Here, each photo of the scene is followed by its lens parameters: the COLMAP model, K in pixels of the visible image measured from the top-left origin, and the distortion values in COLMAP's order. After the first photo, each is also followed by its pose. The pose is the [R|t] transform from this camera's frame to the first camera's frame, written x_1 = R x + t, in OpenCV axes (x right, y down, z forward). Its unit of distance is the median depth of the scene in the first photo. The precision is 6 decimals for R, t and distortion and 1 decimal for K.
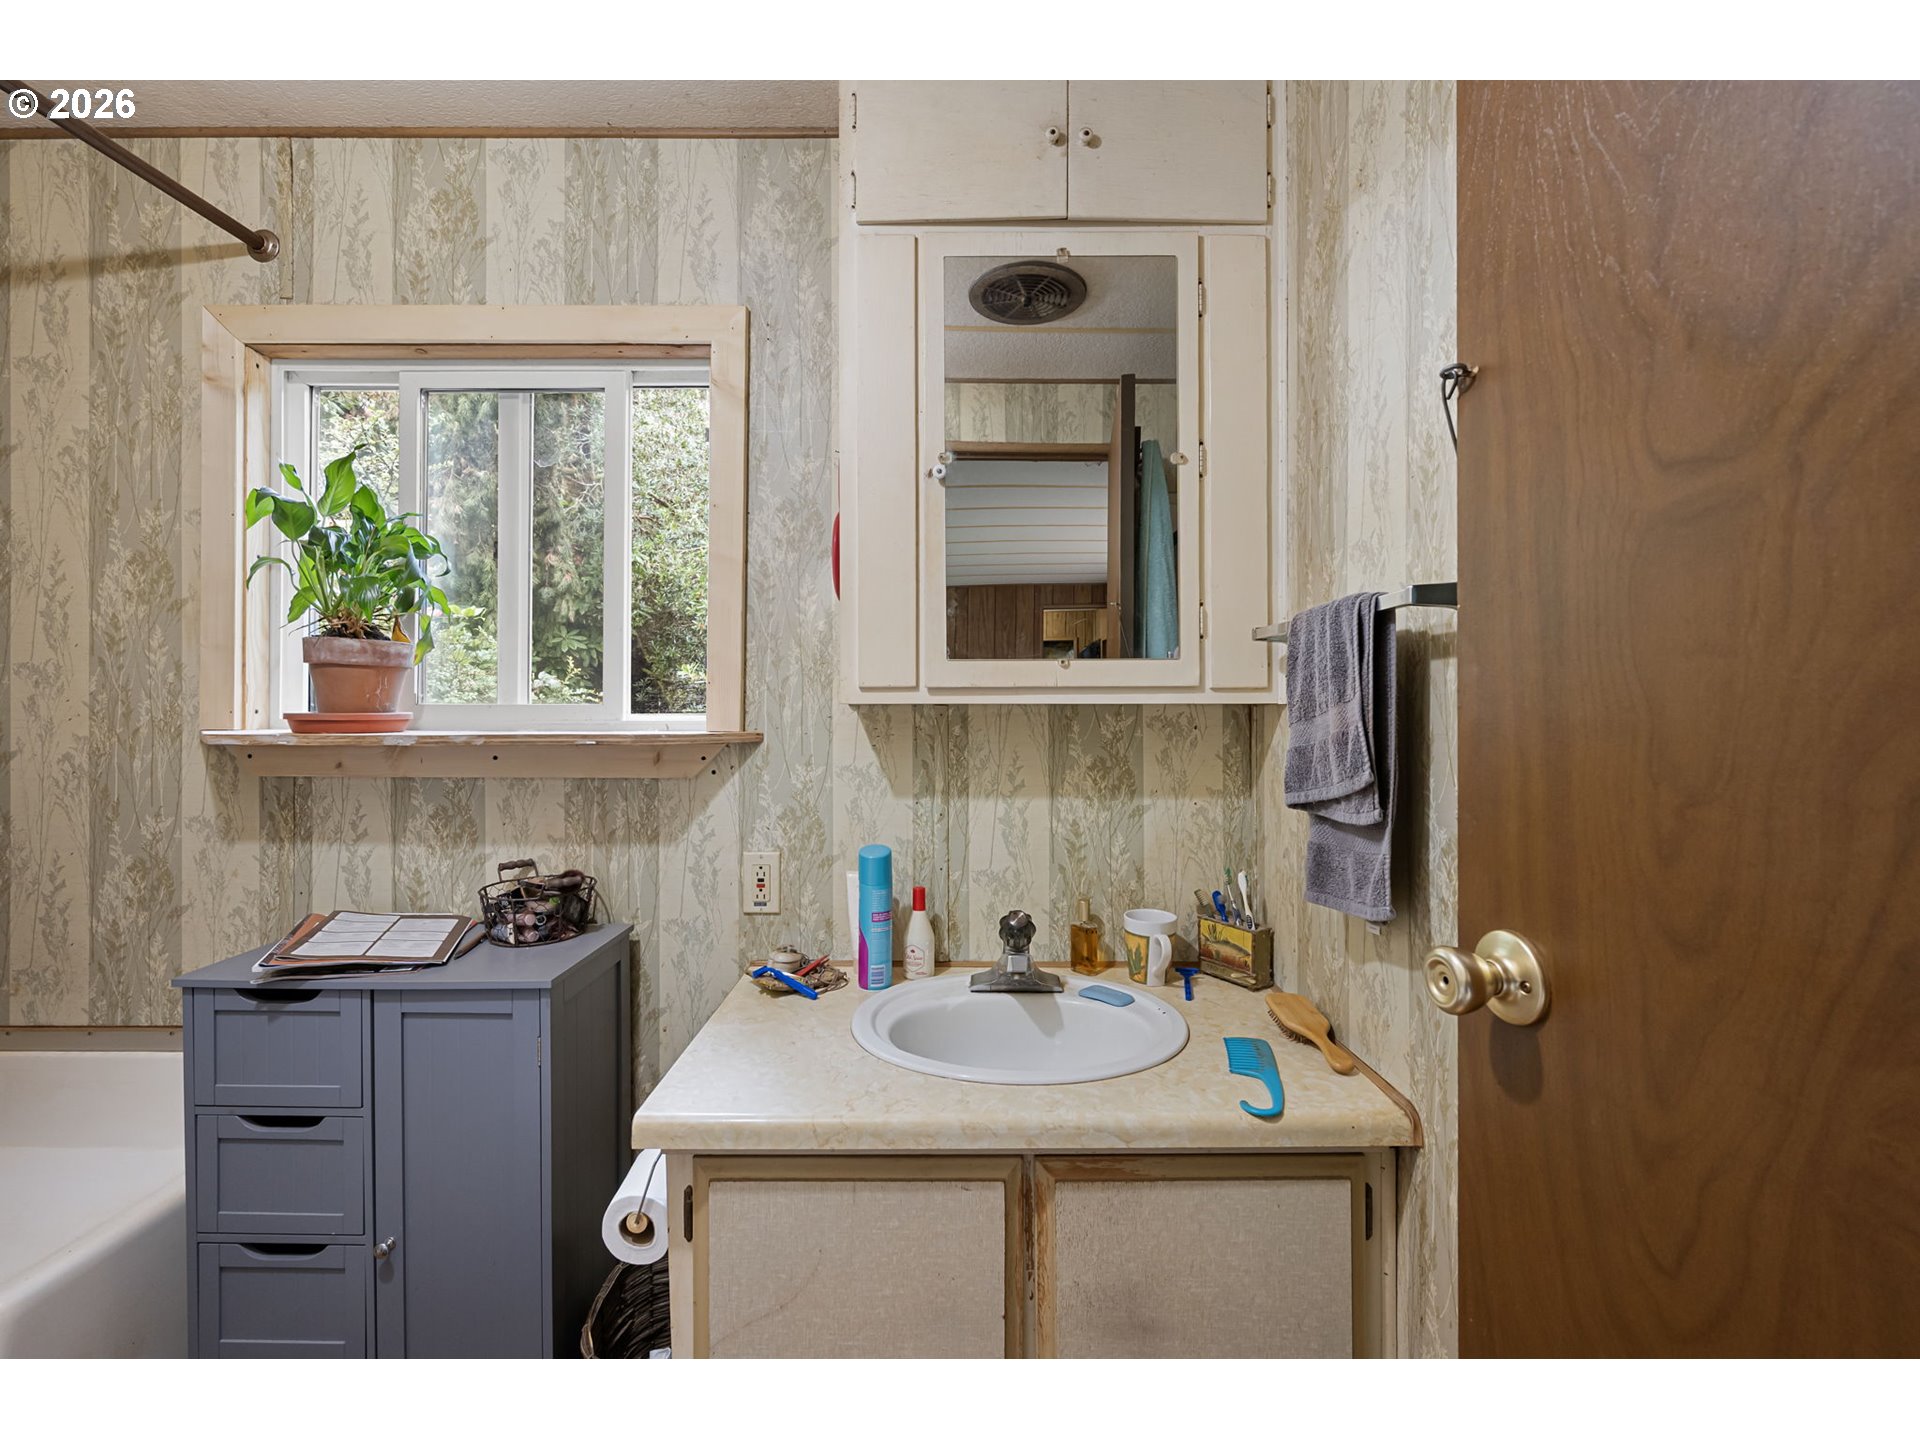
lens RADIAL K [[828.9, 0, 960.7], [0, 828.9, 706.1], [0, 0, 1]] dist [0.000900, -0.001162]
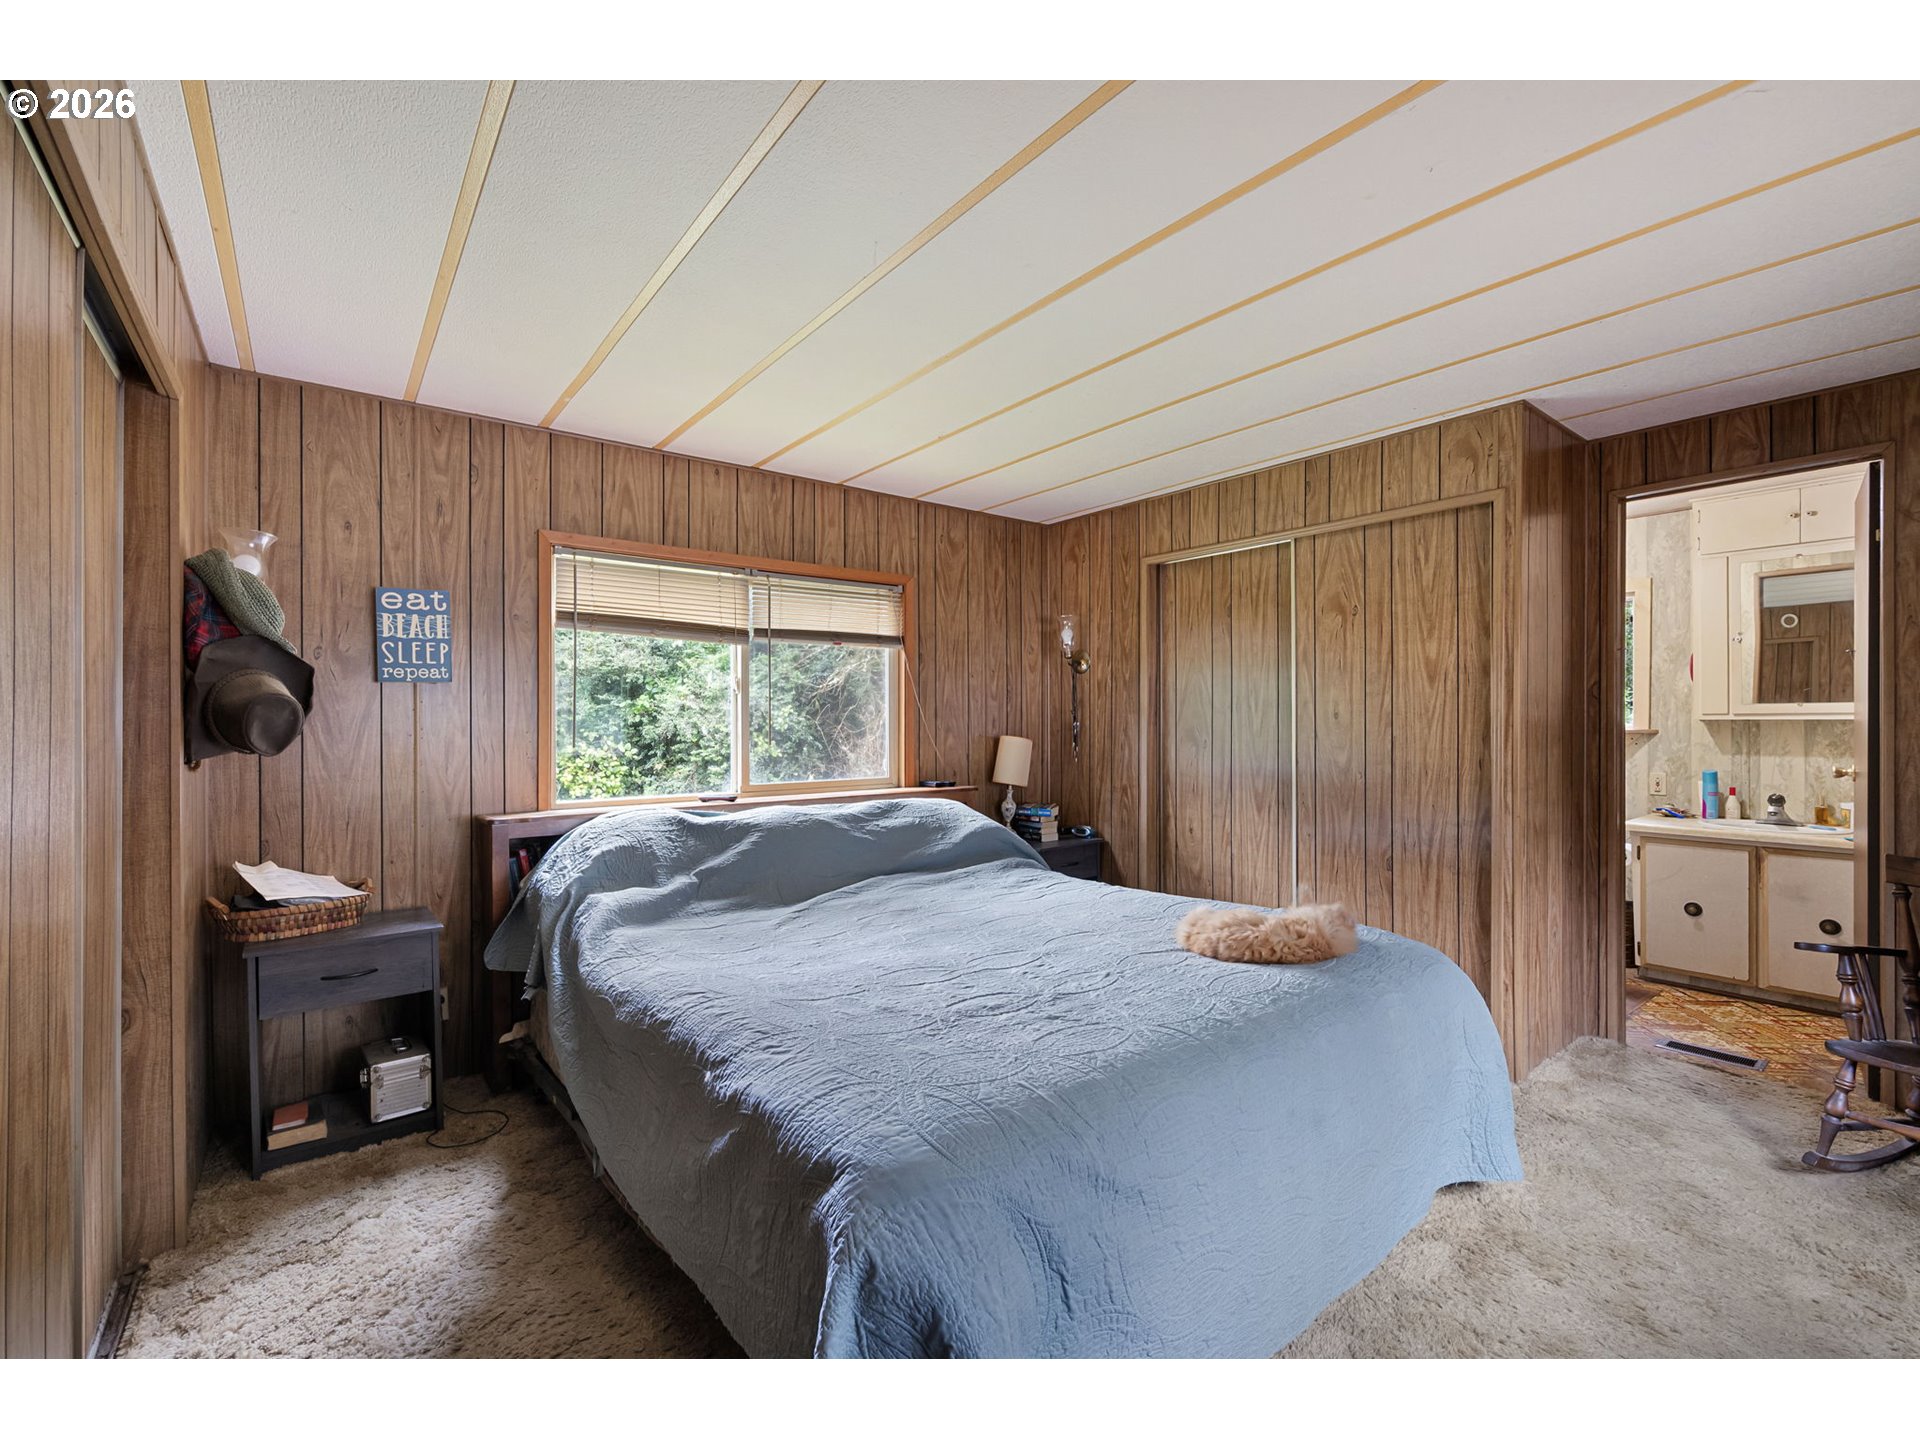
lens RADIAL K [[828.9, 0, 967.2], [0, 828.9, 718.6], [0, 0, 1]] dist [0.000900, -0.001162]
pose [[0.619765, -0.000495, -0.784787, 0.505007], [0.004868, 0.999983, 0.003213, -0.025121], [0.784772, -0.005812, 0.619757, -2.536793]]
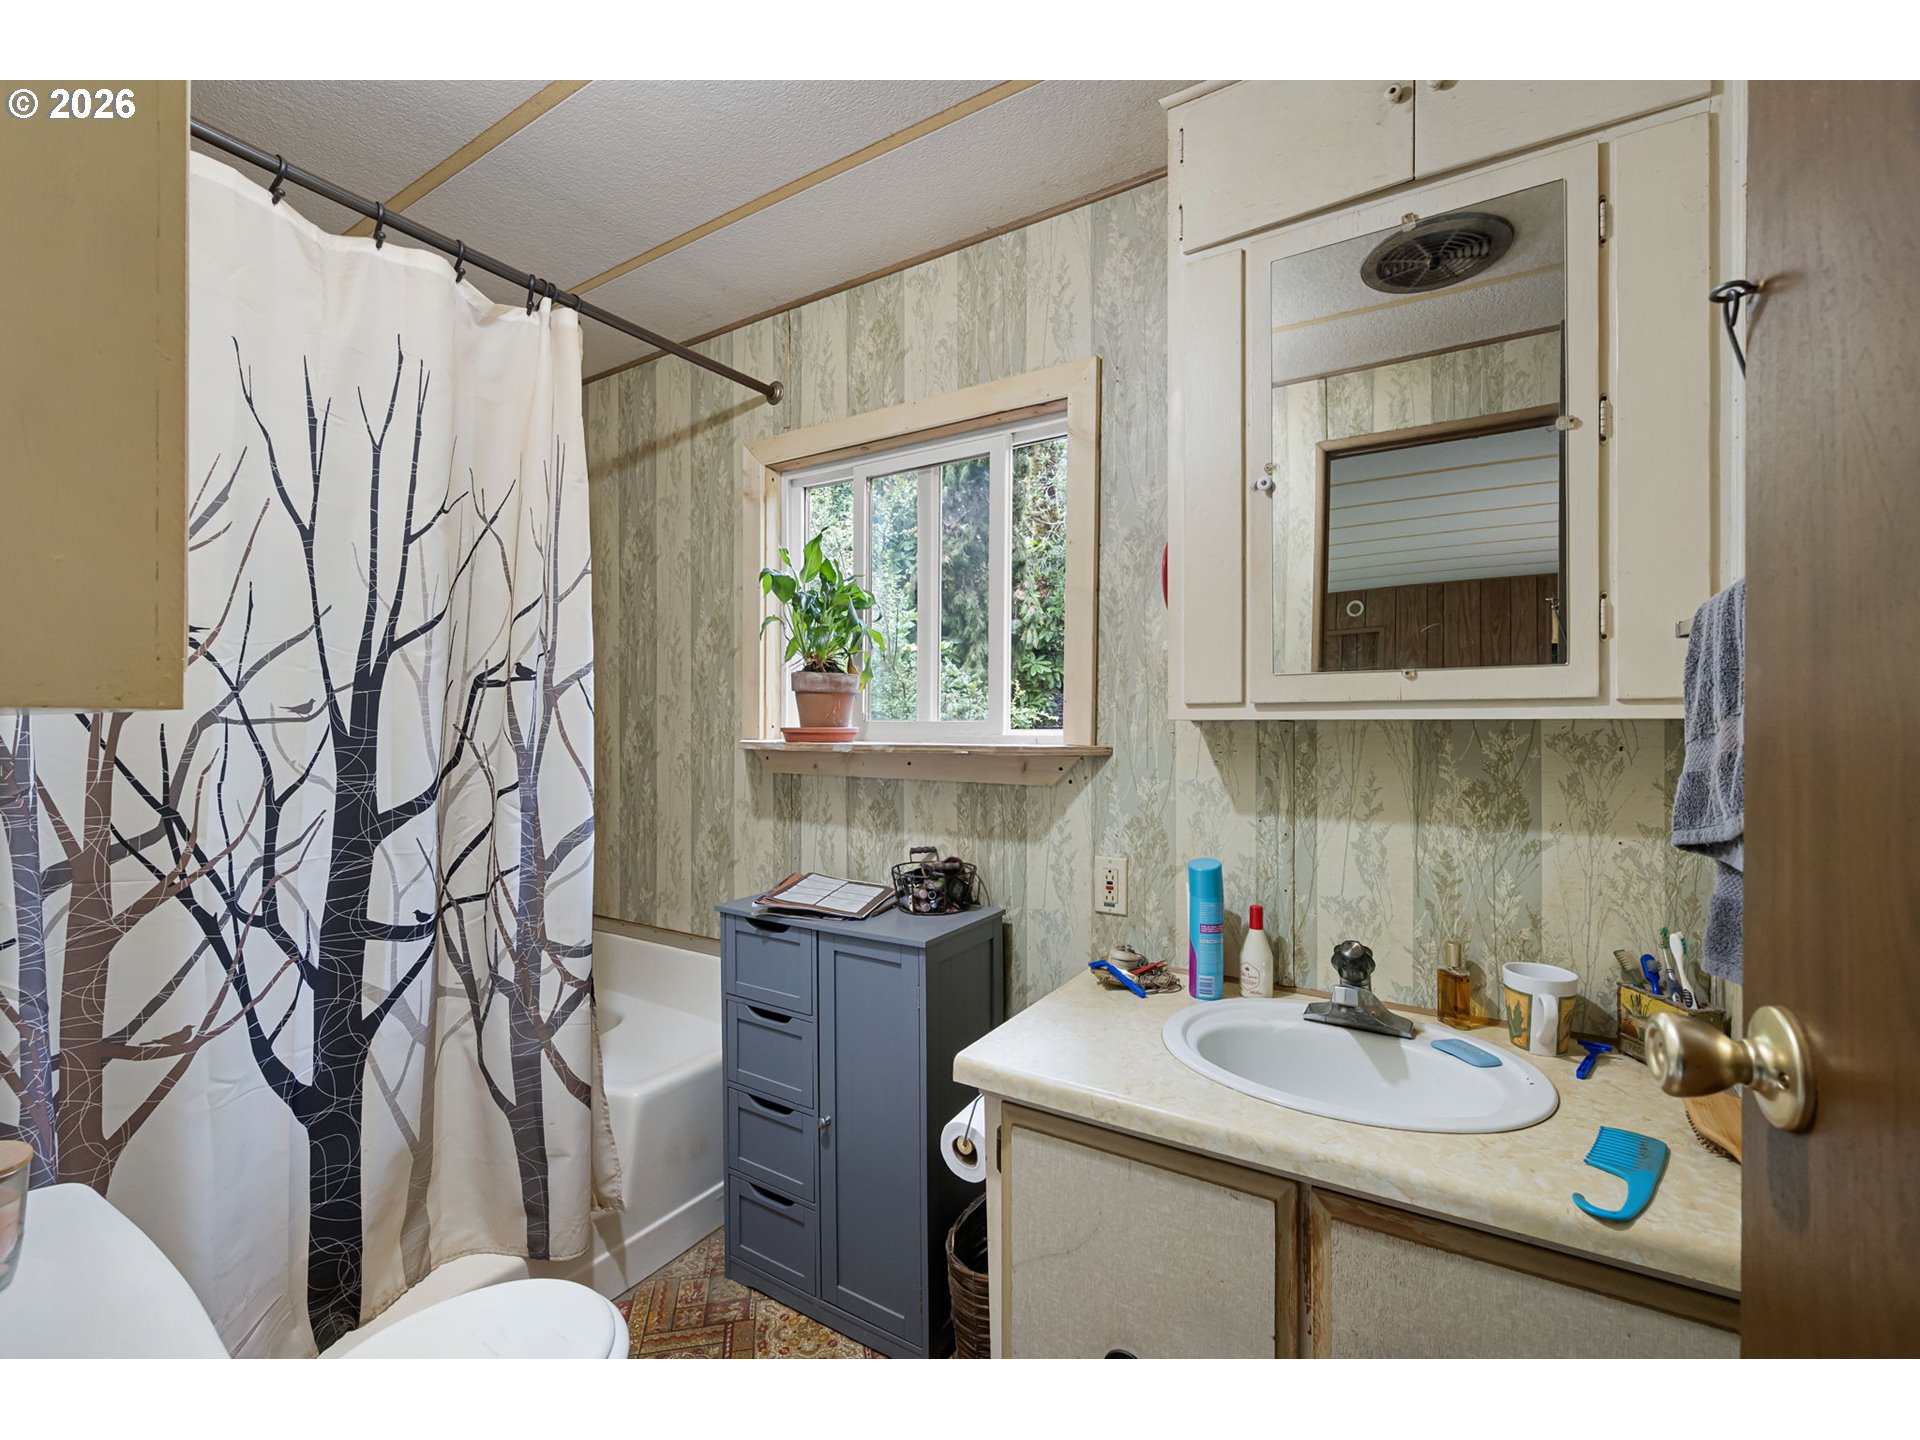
lens RADIAL K [[828.9, 0, 958.3], [0, 828.9, 729.3], [0, 0, 1]] dist [0.000900, -0.001162]
pose [[0.847696, 0.003936, -0.530467, 0.165155], [-0.000809, 0.999981, 0.006126, 0.002533], [0.530481, -0.004764, 0.847683, -0.023578]]
